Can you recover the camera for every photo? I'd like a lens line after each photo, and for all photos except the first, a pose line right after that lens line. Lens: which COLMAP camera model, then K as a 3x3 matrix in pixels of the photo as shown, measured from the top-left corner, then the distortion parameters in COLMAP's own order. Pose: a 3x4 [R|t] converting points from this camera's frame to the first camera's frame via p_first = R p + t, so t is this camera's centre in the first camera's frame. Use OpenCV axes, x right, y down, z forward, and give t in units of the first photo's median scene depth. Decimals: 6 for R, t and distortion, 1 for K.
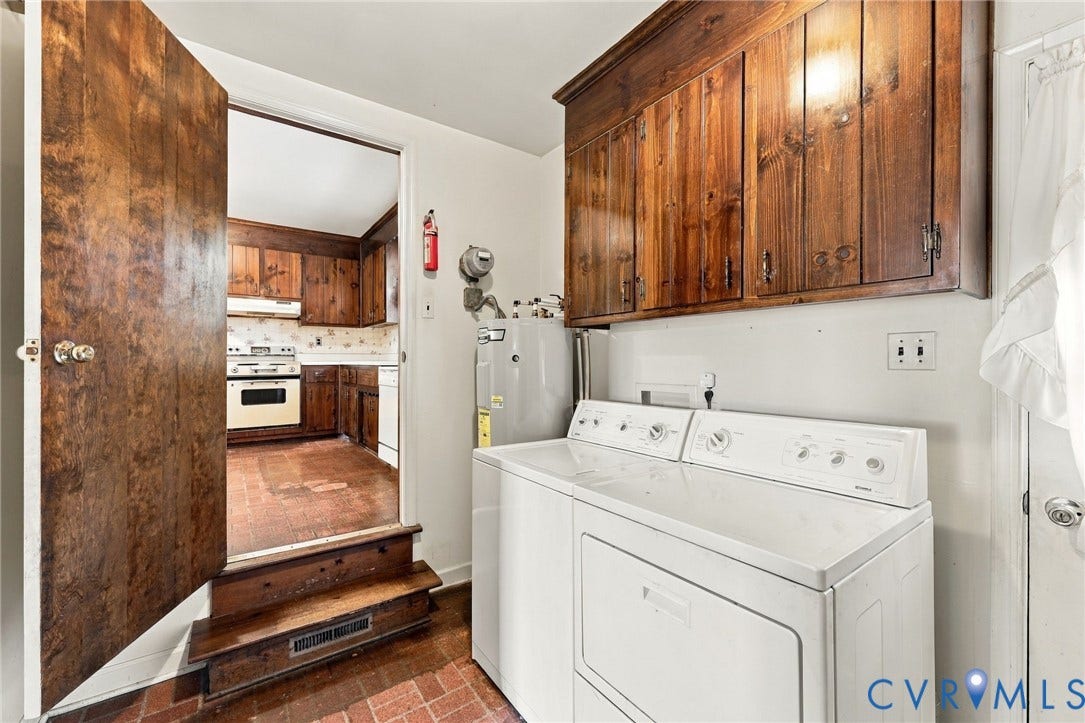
lens RADIAL K [[442.6, 0, 542.9], [0, 442.6, 365.0], [0, 0, 1]] dist [0.000366, -0.000025]
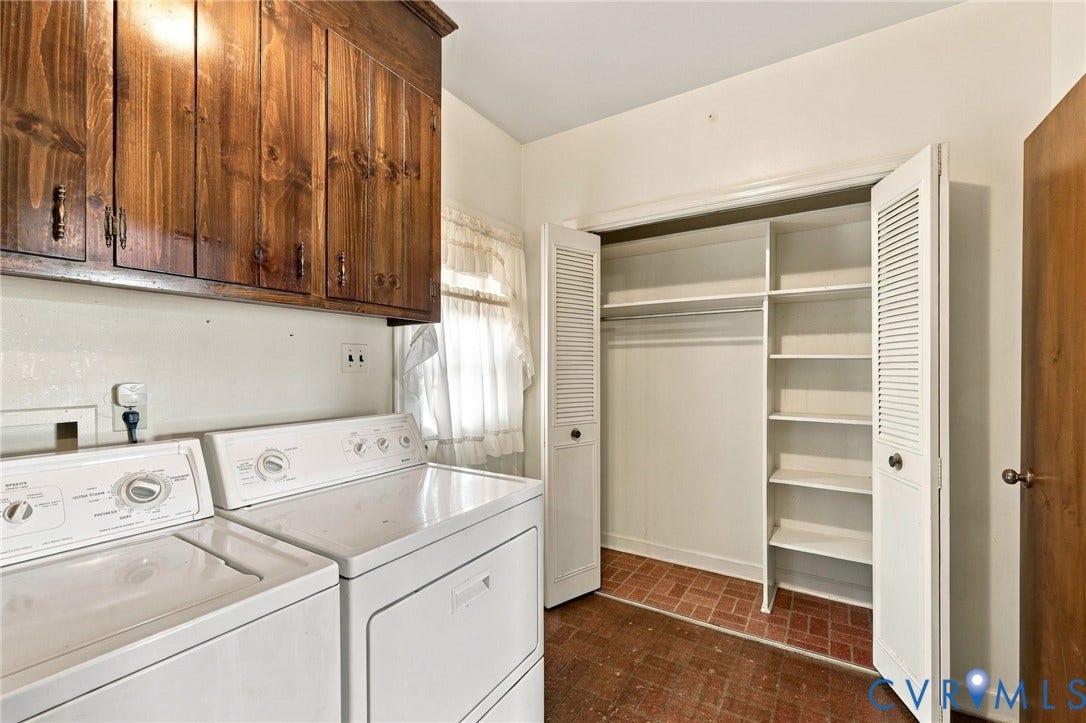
lens RADIAL K [[443.0, 0, 543.4], [0, 443.0, 365.0], [0, 0, 1]] dist [0.000366, -0.000025]
pose [[-0.373364, 0.008931, 0.927642, -0.526866], [0.004879, 0.999959, -0.007664, 0.000387], [-0.927672, 0.001665, -0.373392, 0.862945]]
